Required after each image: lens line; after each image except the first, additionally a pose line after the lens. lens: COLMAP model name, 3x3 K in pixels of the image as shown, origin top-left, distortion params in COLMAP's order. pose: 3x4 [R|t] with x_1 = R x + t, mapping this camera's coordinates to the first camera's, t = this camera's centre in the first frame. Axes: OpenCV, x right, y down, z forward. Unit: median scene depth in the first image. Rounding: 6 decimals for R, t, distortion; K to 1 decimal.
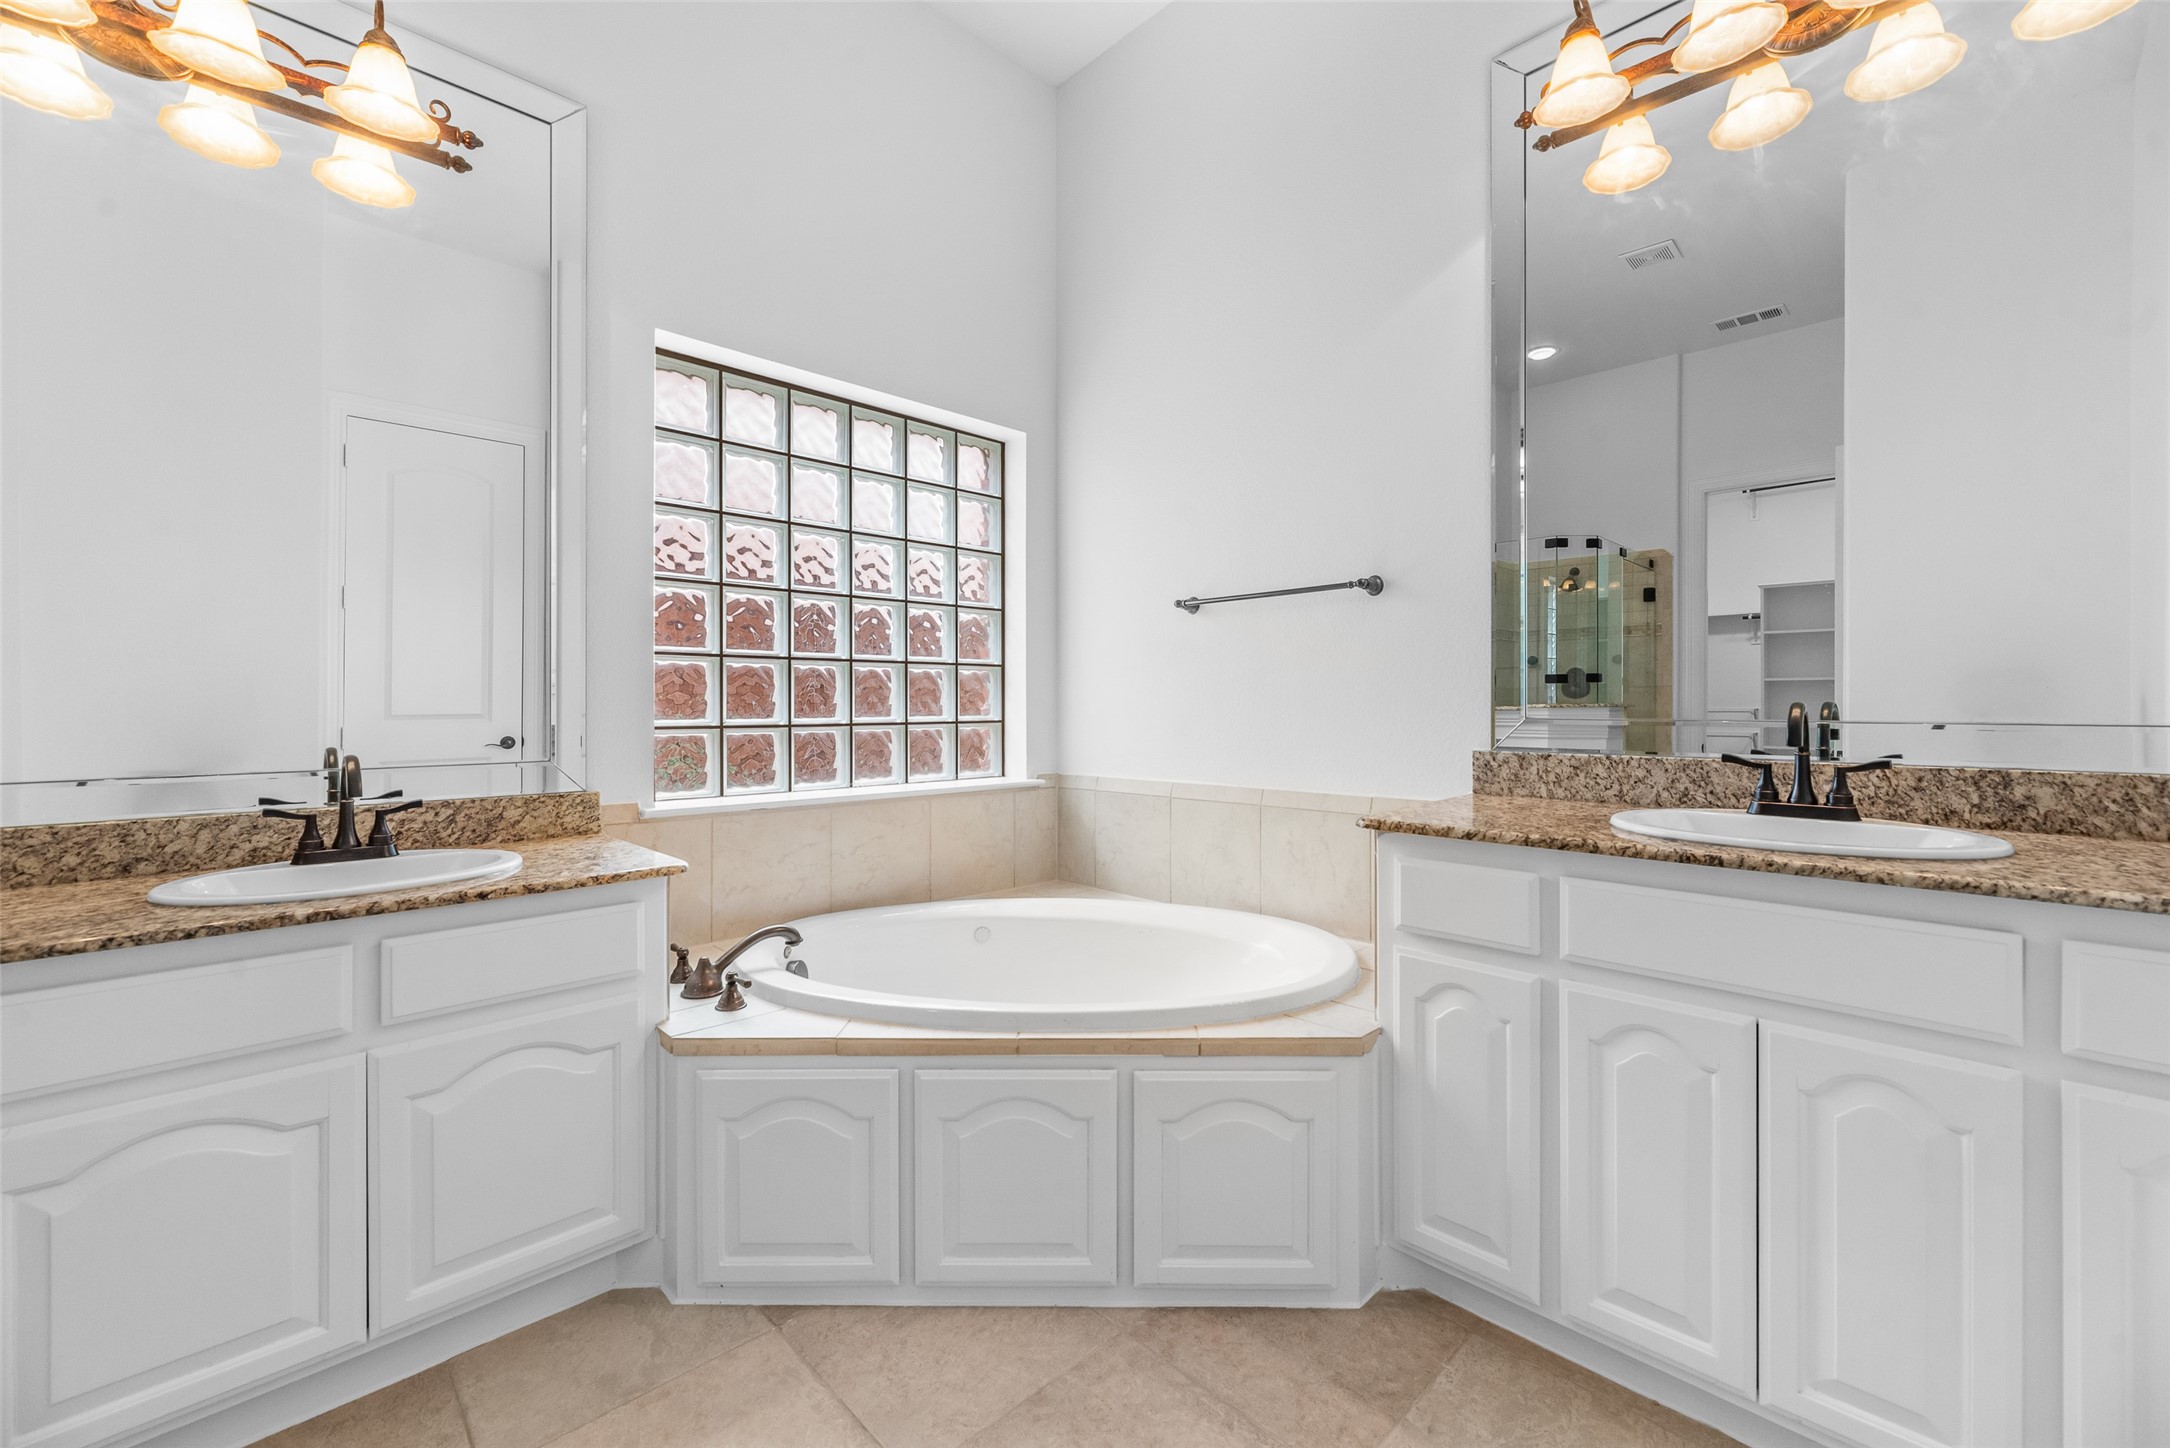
lens RADIAL K [[876.4, 0, 1088.5], [0, 876.4, 708.1], [0, 0, 1]] dist [-0.005131, 0.000022]
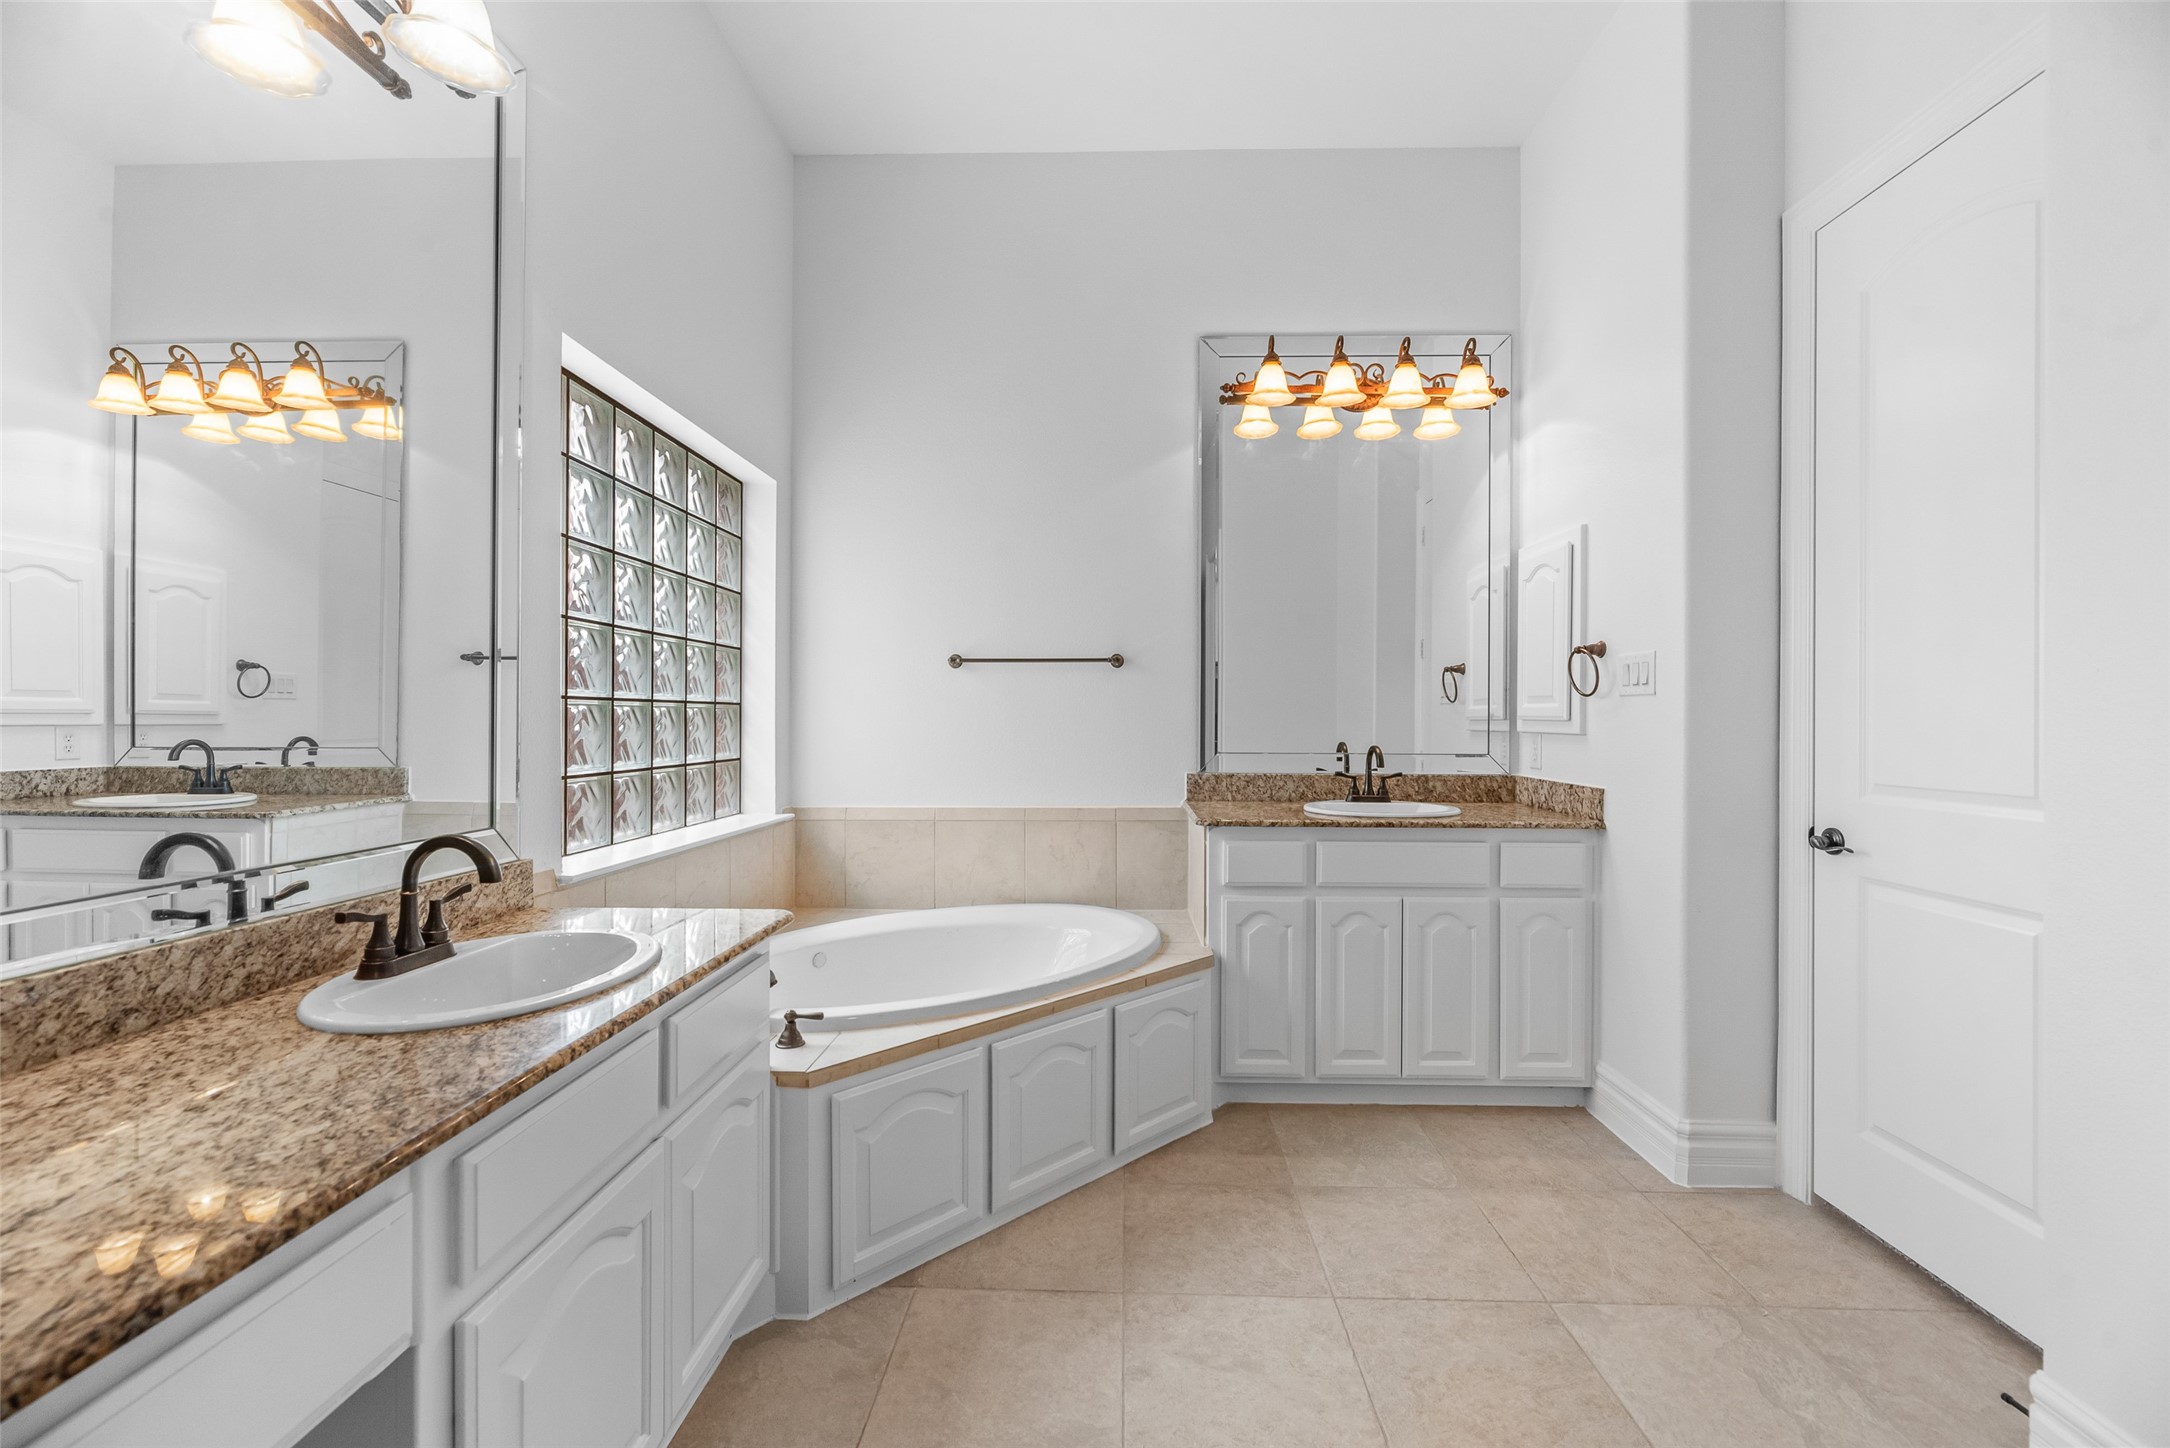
lens RADIAL K [[876.4, 0, 1095.3], [0, 876.4, 720.5], [0, 0, 1]] dist [-0.005131, 0.000022]
pose [[0.722433, 0.003382, 0.691433, -0.977056], [-0.002258, 0.999994, -0.002532, -0.053286], [-0.691437, 0.000268, 0.722436, -0.021186]]
